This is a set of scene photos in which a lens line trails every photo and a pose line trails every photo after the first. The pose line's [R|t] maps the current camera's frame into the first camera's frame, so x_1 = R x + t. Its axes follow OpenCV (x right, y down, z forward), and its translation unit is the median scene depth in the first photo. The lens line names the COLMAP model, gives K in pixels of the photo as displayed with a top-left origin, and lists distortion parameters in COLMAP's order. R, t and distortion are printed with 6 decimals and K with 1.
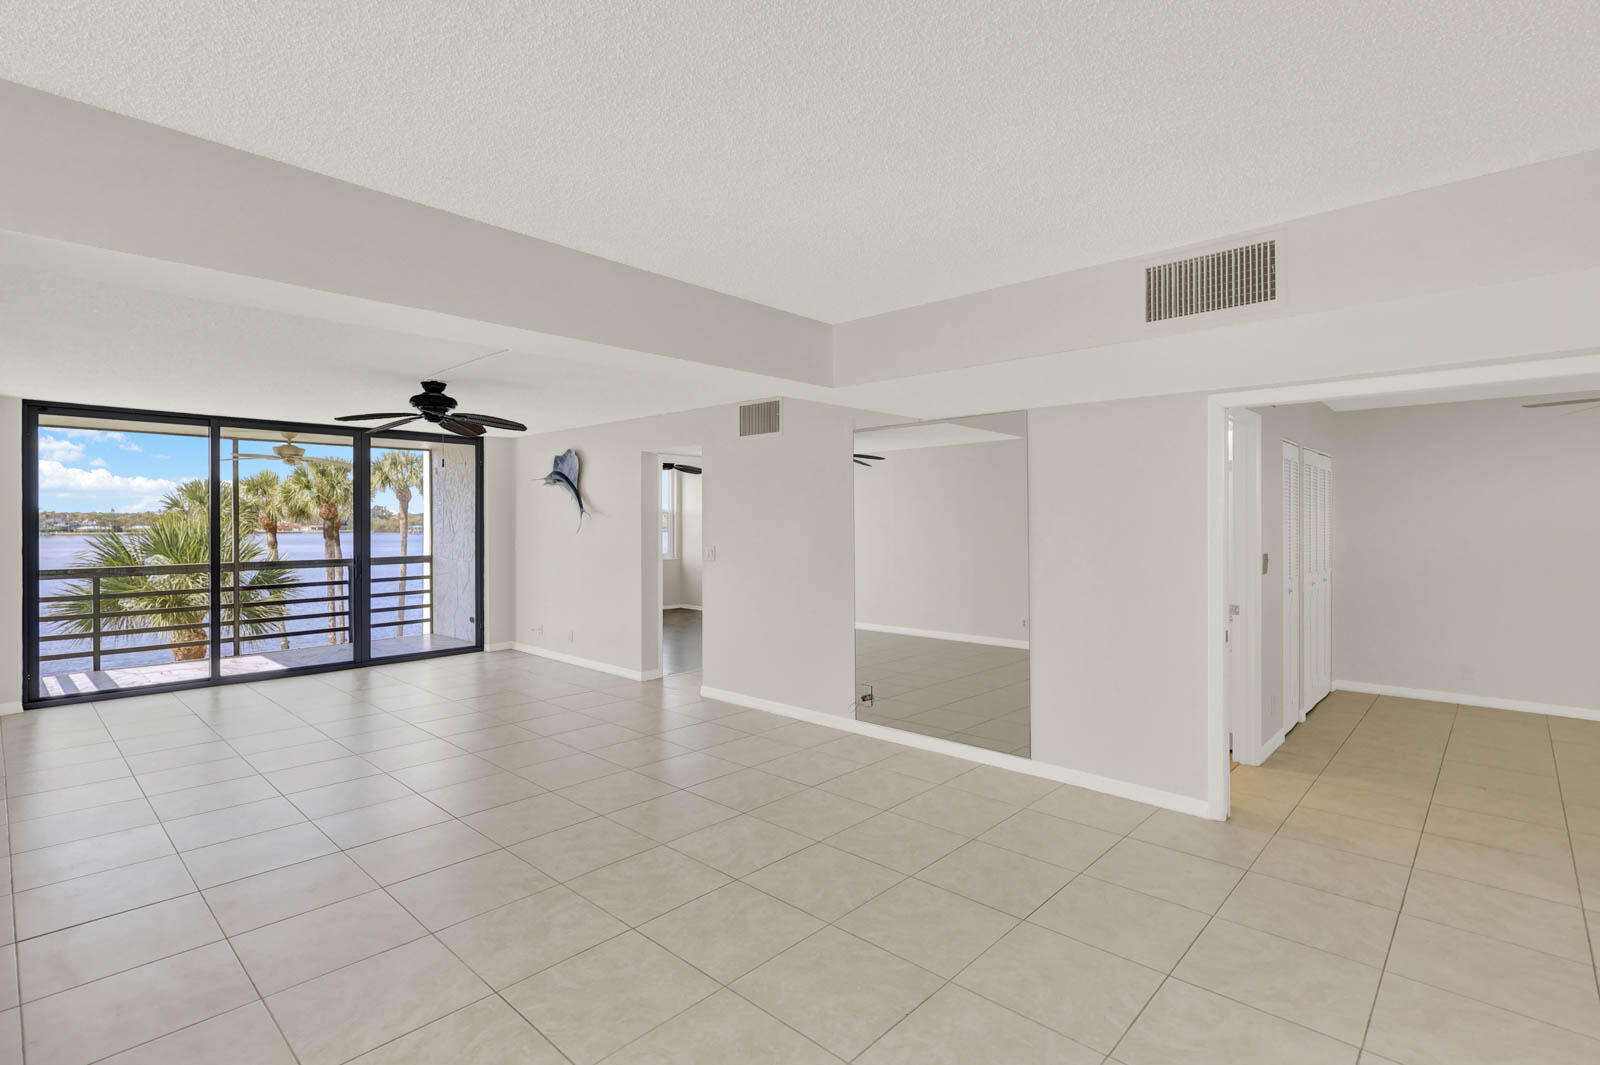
lens RADIAL K [[769.8, 0, 805.2], [0, 769.8, 525.6], [0, 0, 1]] dist [-0.002416, -0.001128]
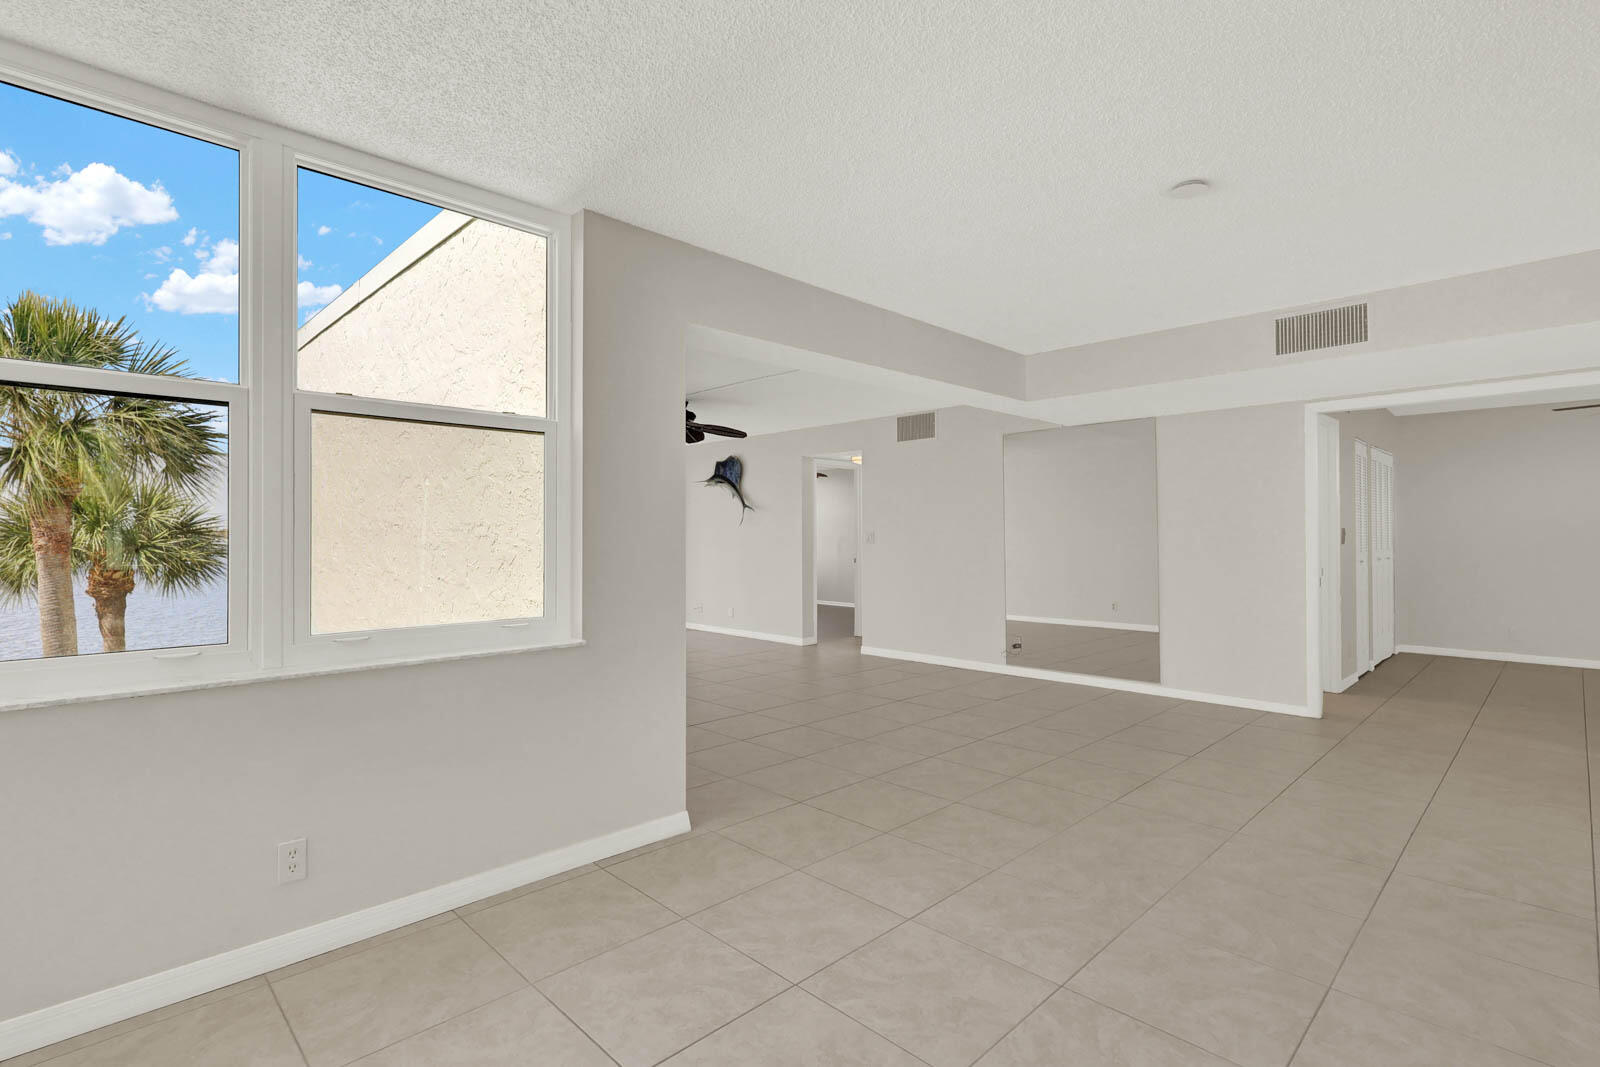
lens RADIAL K [[769.8, 0, 797.6], [0, 769.8, 532.5], [0, 0, 1]] dist [-0.002416, -0.001128]
pose [[0.998809, -0.002743, -0.048717, -0.193151], [0.002179, 0.999930, -0.011633, 0.045322], [0.048746, 0.011513, 0.998745, -0.250783]]
